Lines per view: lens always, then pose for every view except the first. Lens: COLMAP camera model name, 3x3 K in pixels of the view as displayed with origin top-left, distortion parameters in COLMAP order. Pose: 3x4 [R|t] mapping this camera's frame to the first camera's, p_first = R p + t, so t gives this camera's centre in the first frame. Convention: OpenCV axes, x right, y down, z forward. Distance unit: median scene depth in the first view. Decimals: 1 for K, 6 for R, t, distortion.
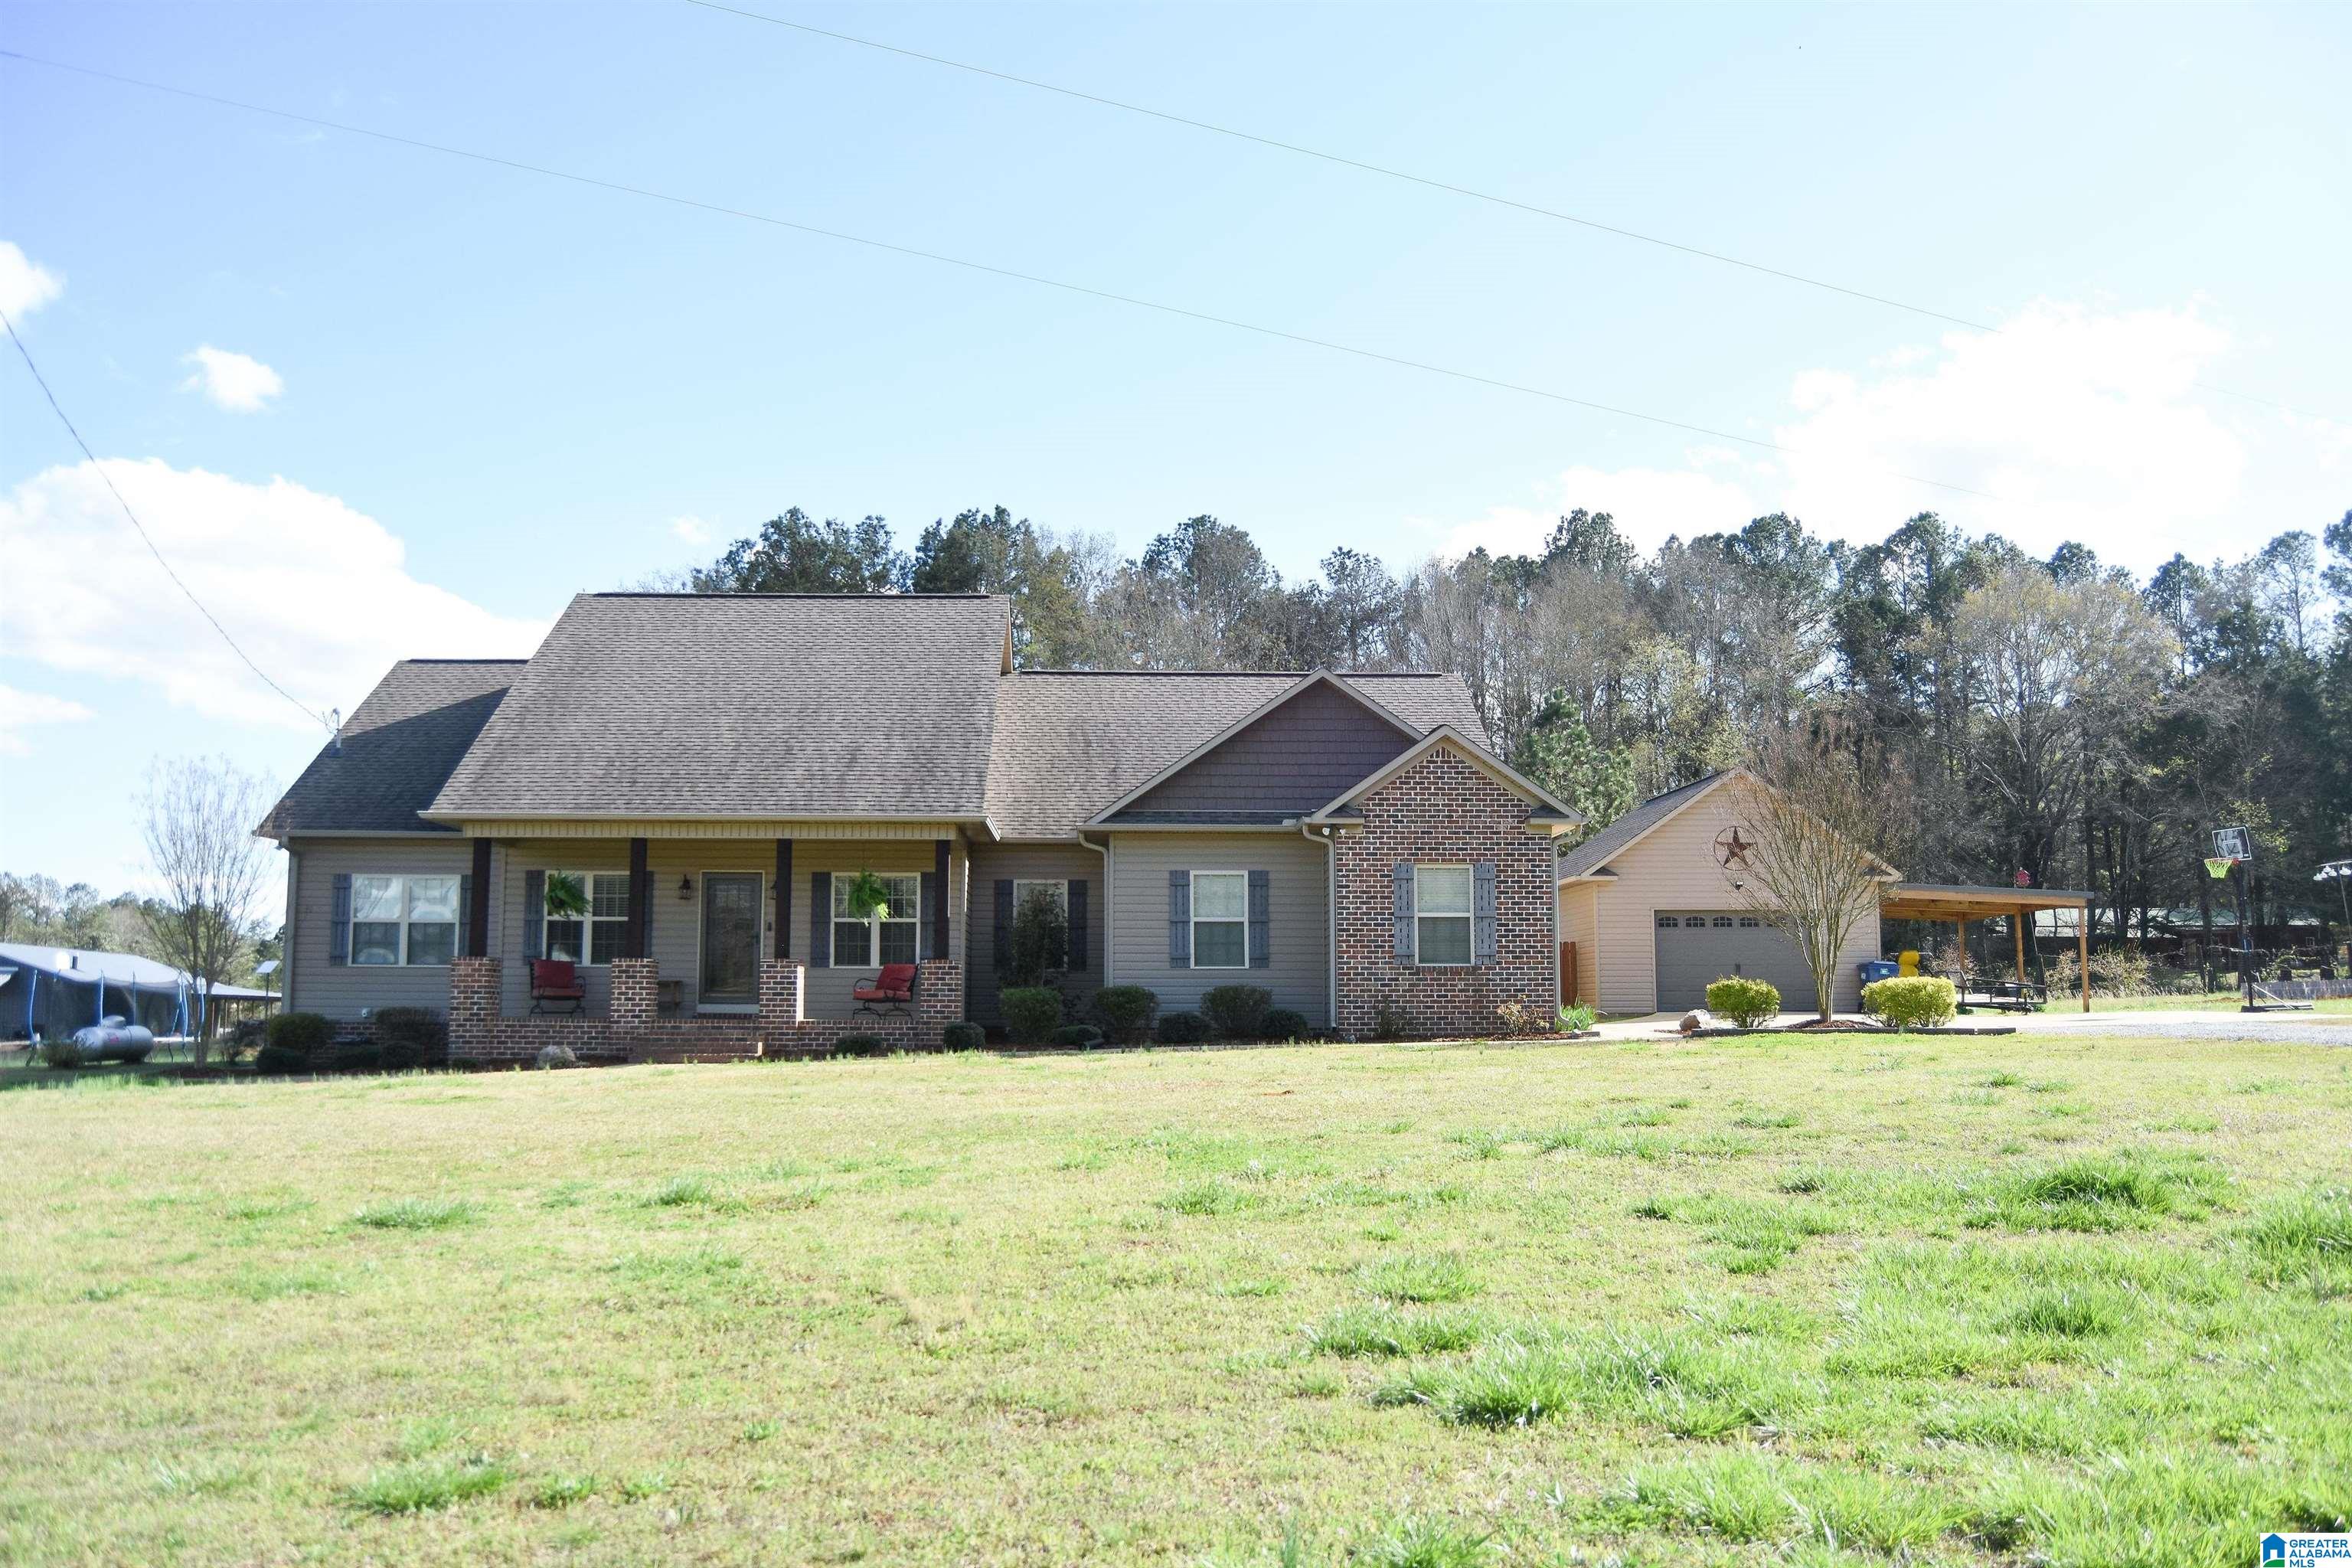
lens RADIAL K [[1903.5, 0, 1173.5], [0, 1903.5, 776.8], [0, 0, 1]] dist [-0.099990, 0.043711]
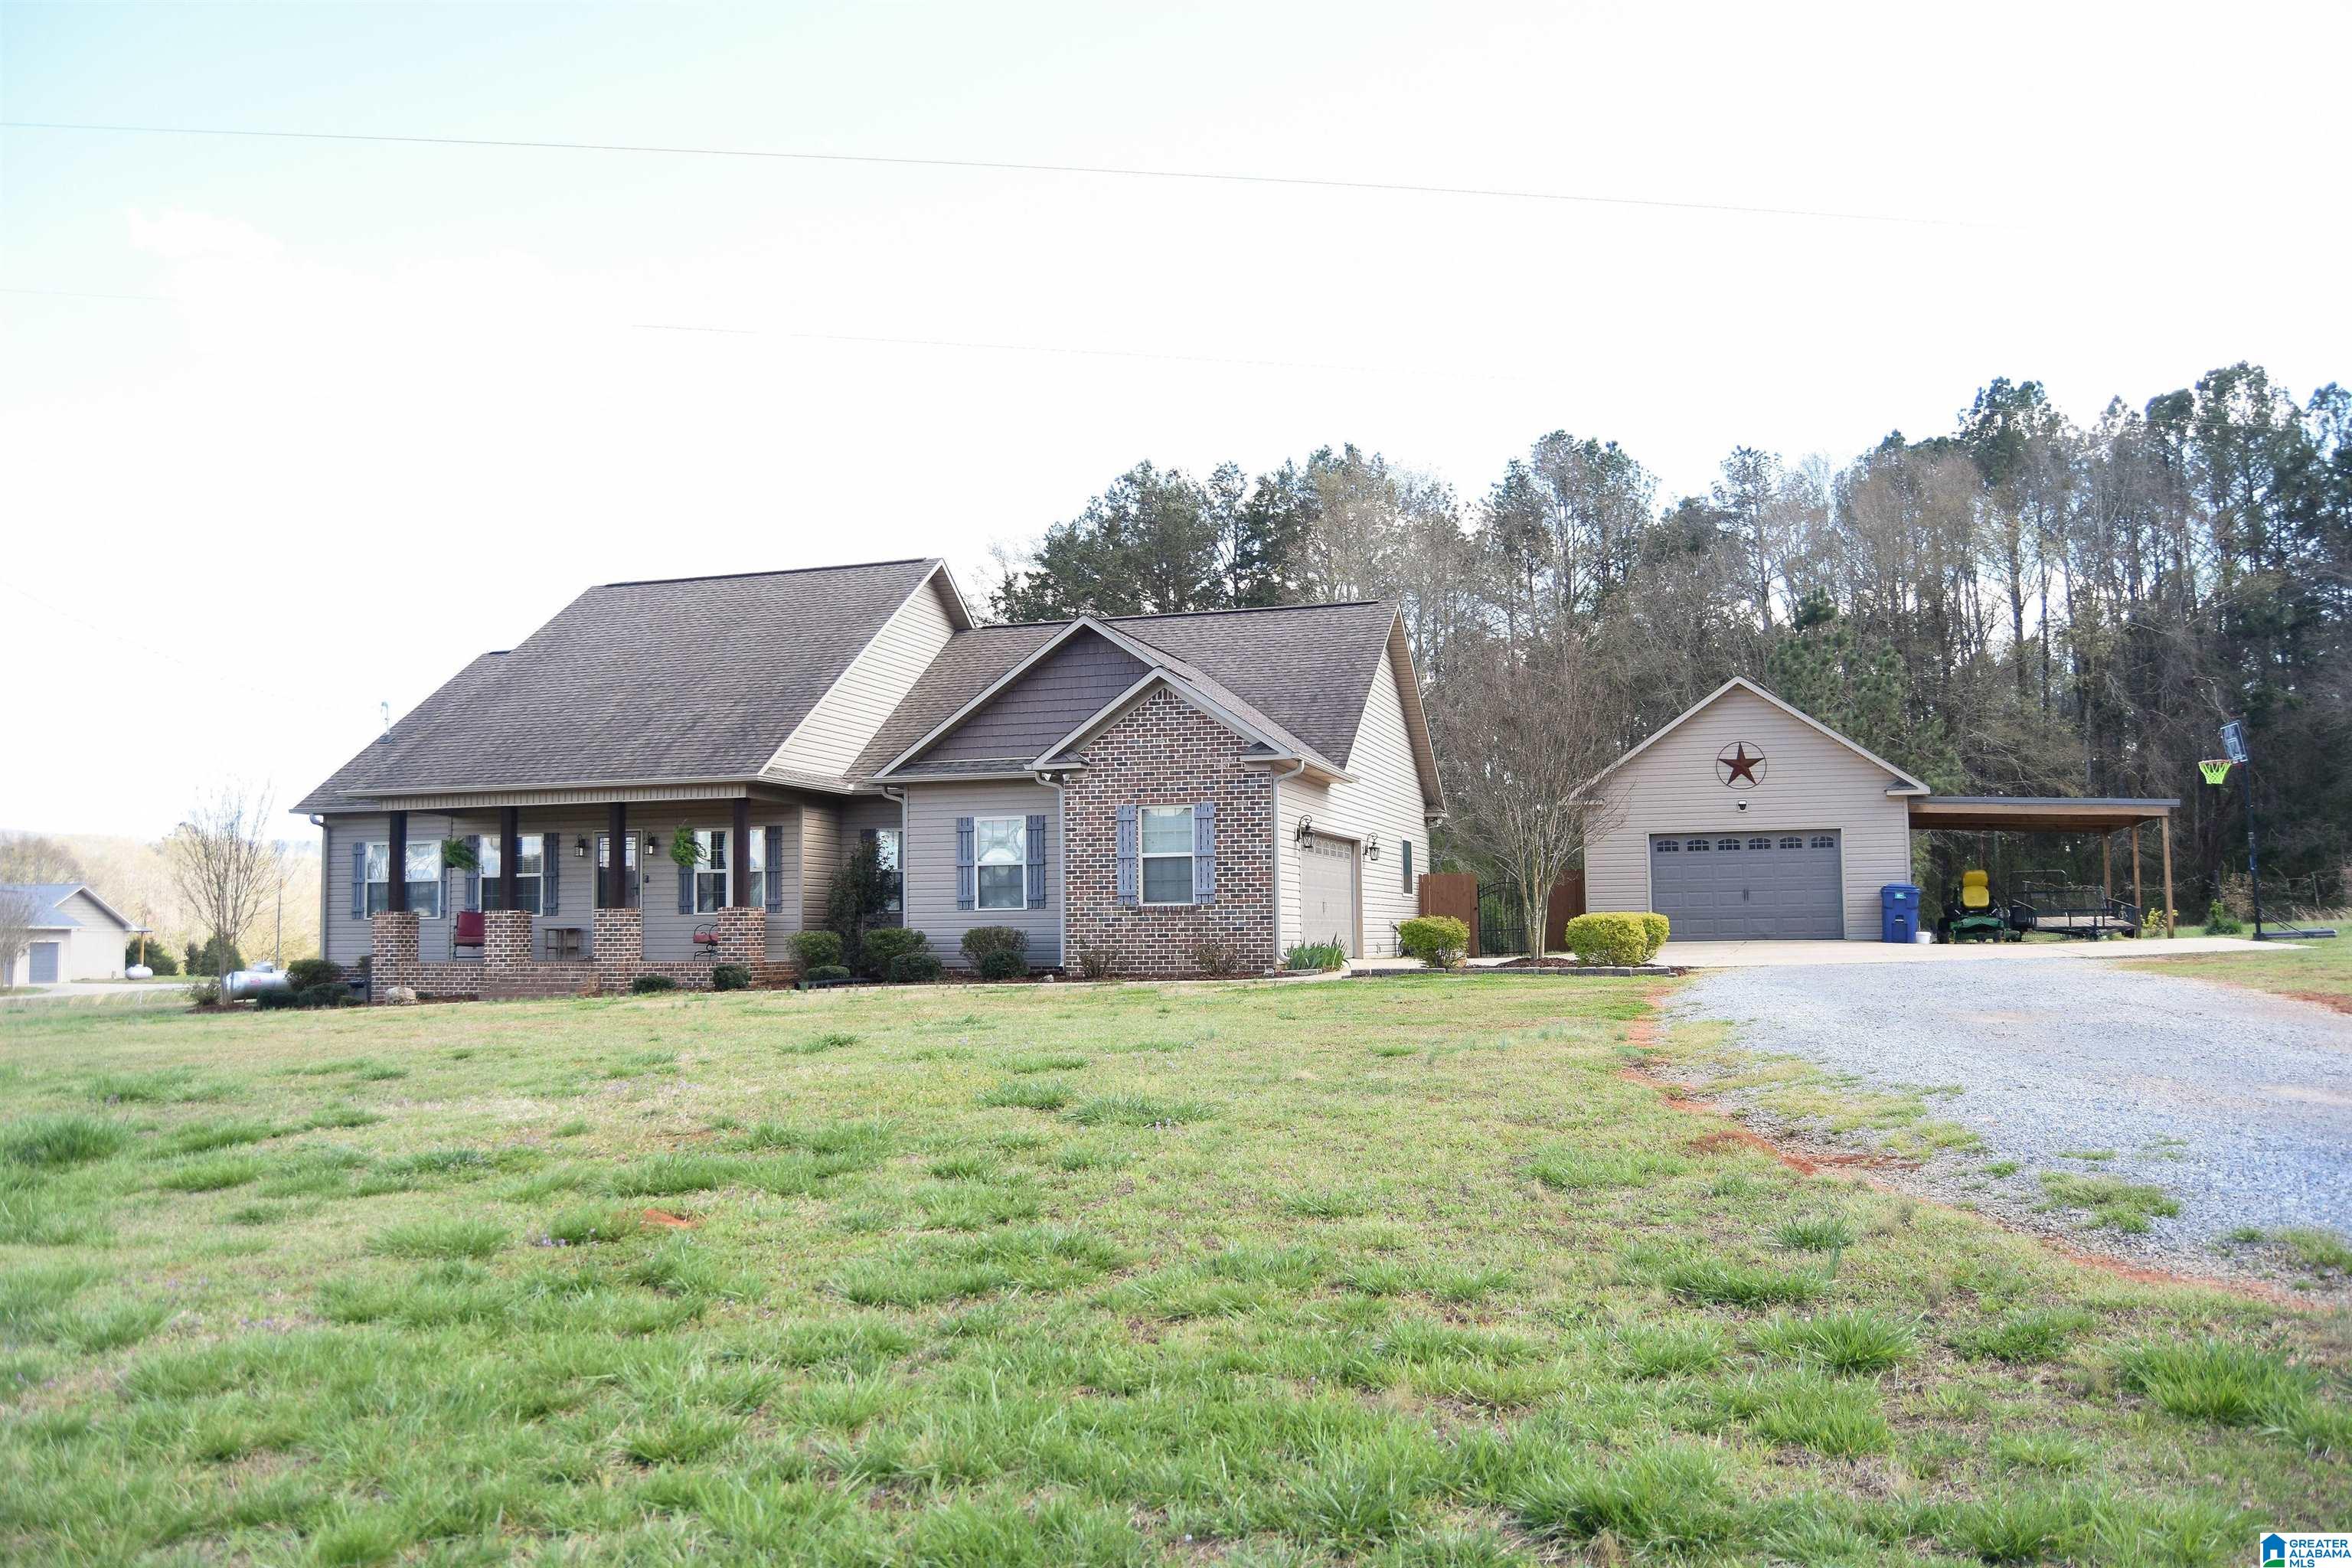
lens RADIAL K [[1903.5, 0, 1133.2], [0, 1903.5, 763.8], [0, 0, 1]] dist [-0.099990, 0.043711]
pose [[0.939715, -0.042790, -0.339272, 0.447529], [0.053684, 0.998298, 0.022787, 0.000603], [0.337719, -0.039627, 0.940412, 0.044603]]
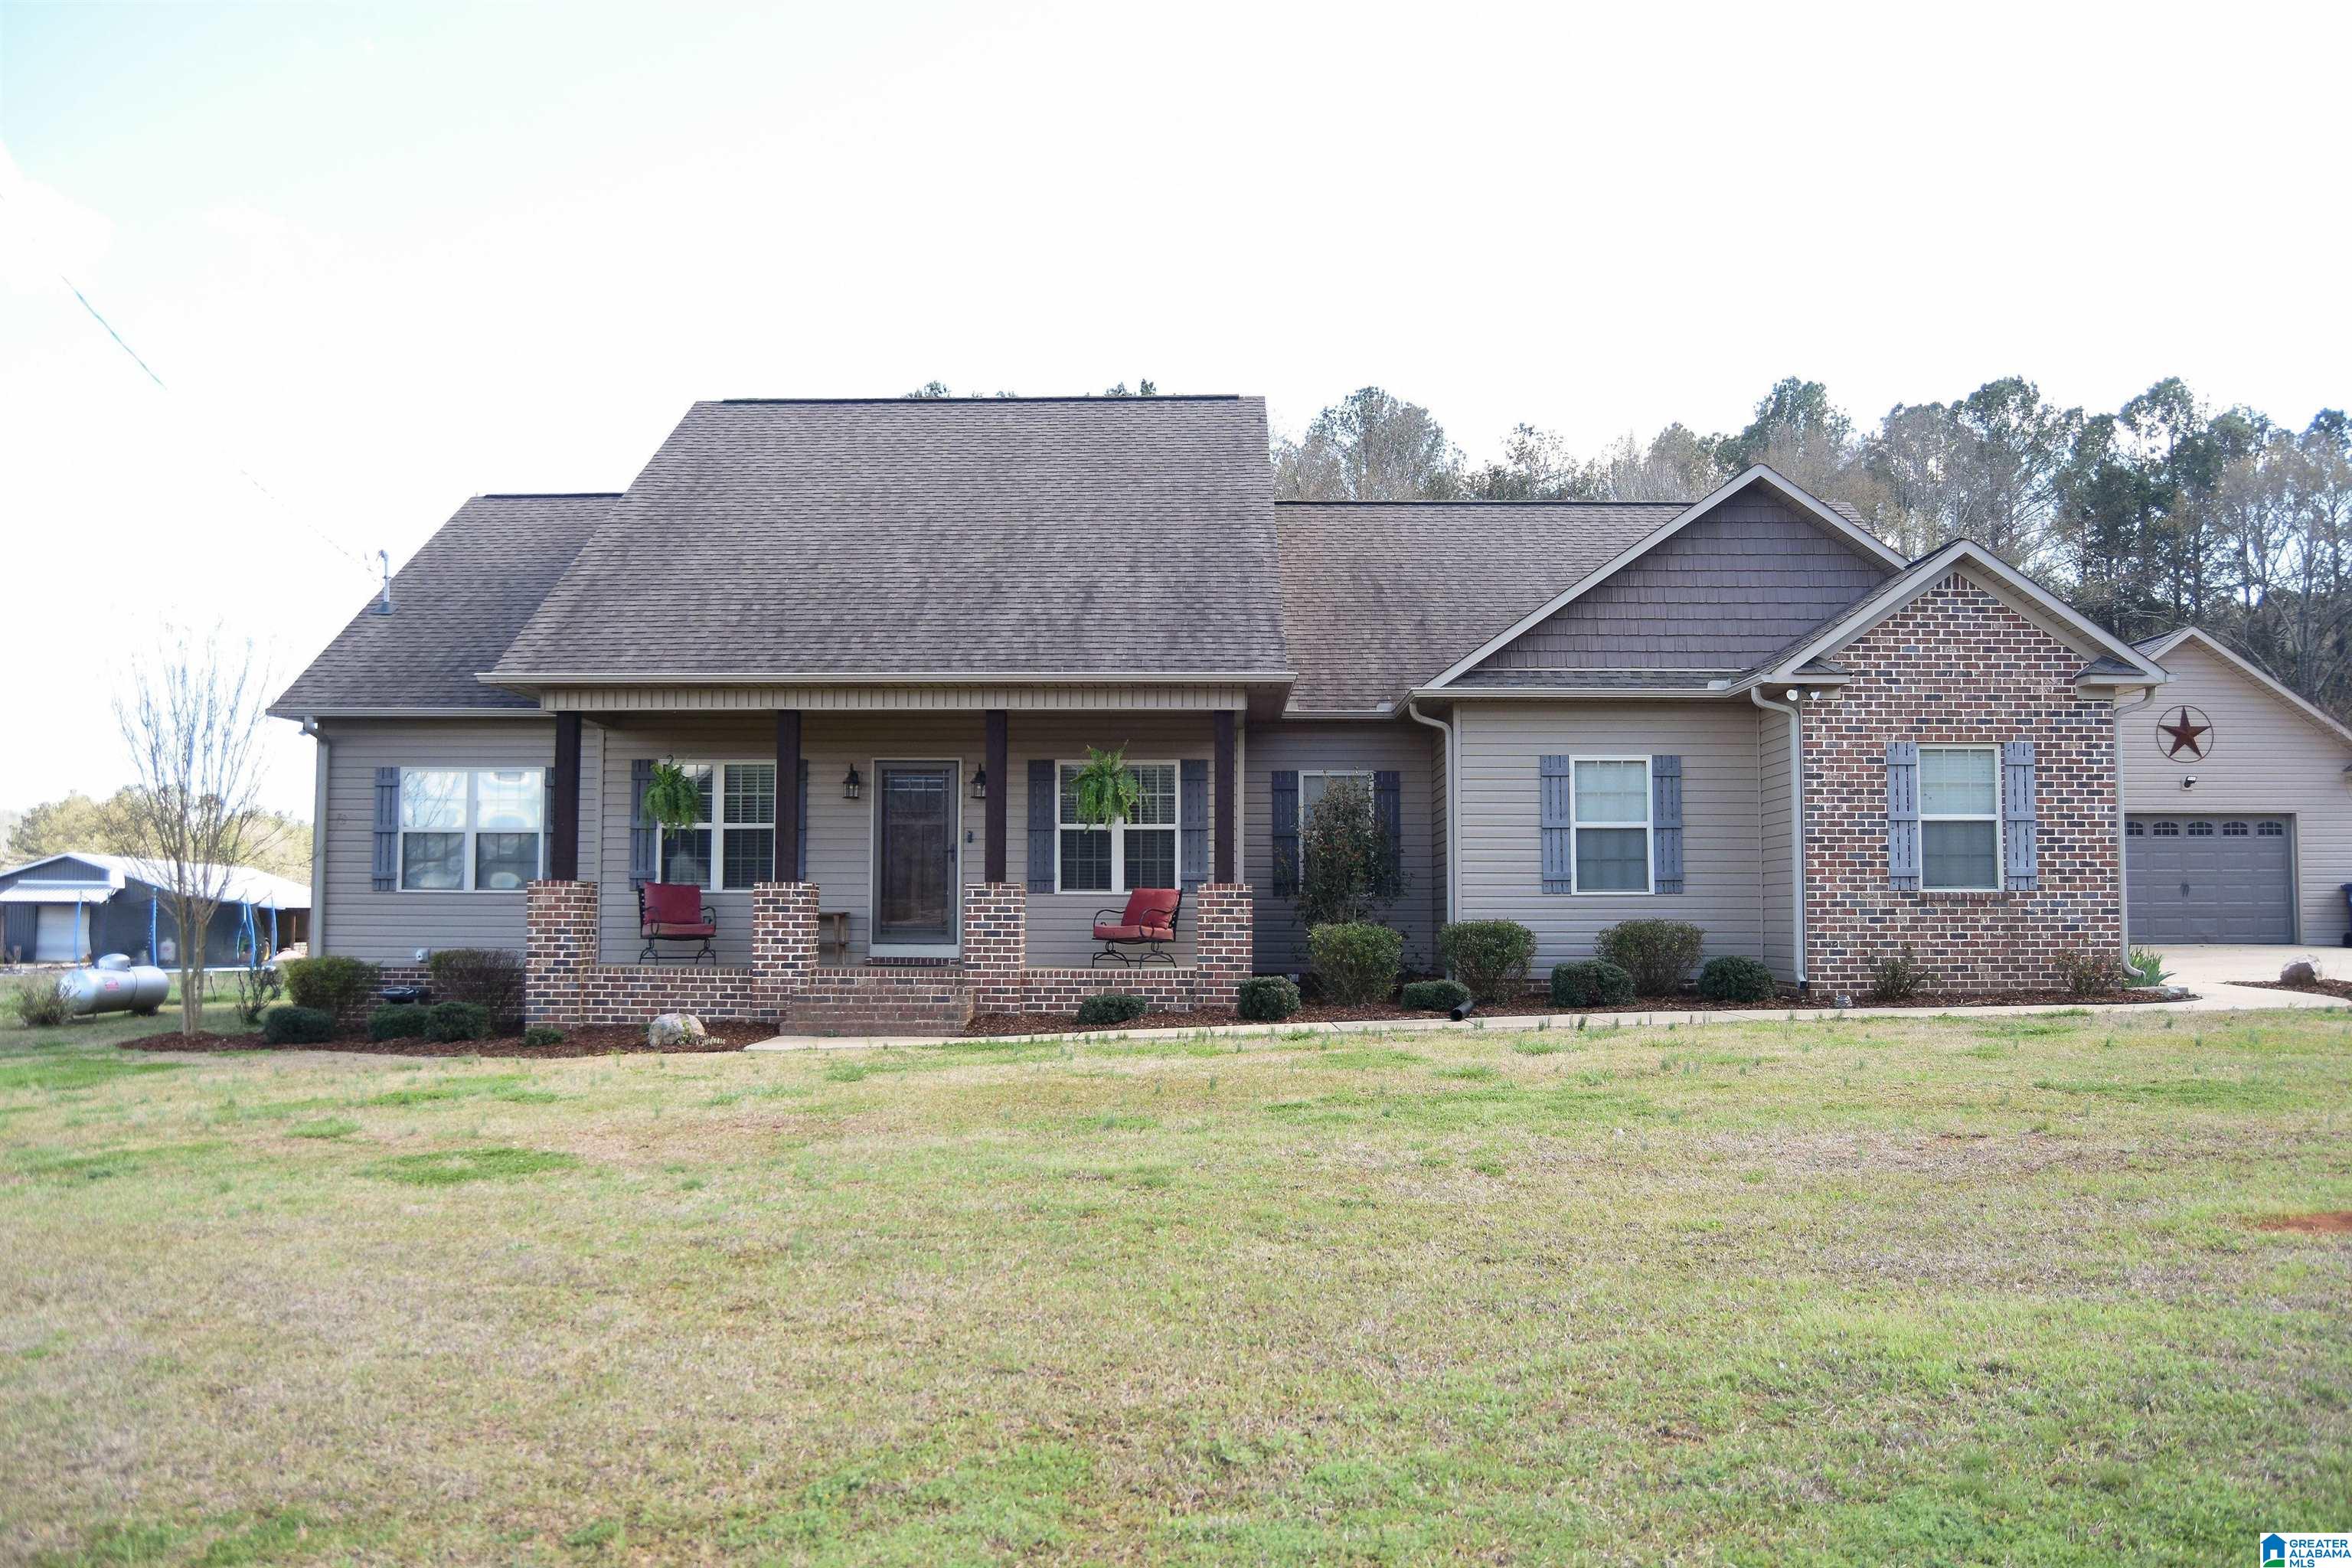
lens RADIAL K [[1903.5, 0, 1167.0], [0, 1903.5, 780.4], [0, 0, 1]] dist [-0.099990, 0.043711]
pose [[0.997945, -0.002344, -0.064028, -0.094367], [0.005537, 0.998747, 0.049735, 0.023085], [0.063832, -0.049987, 0.996708, 0.295115]]
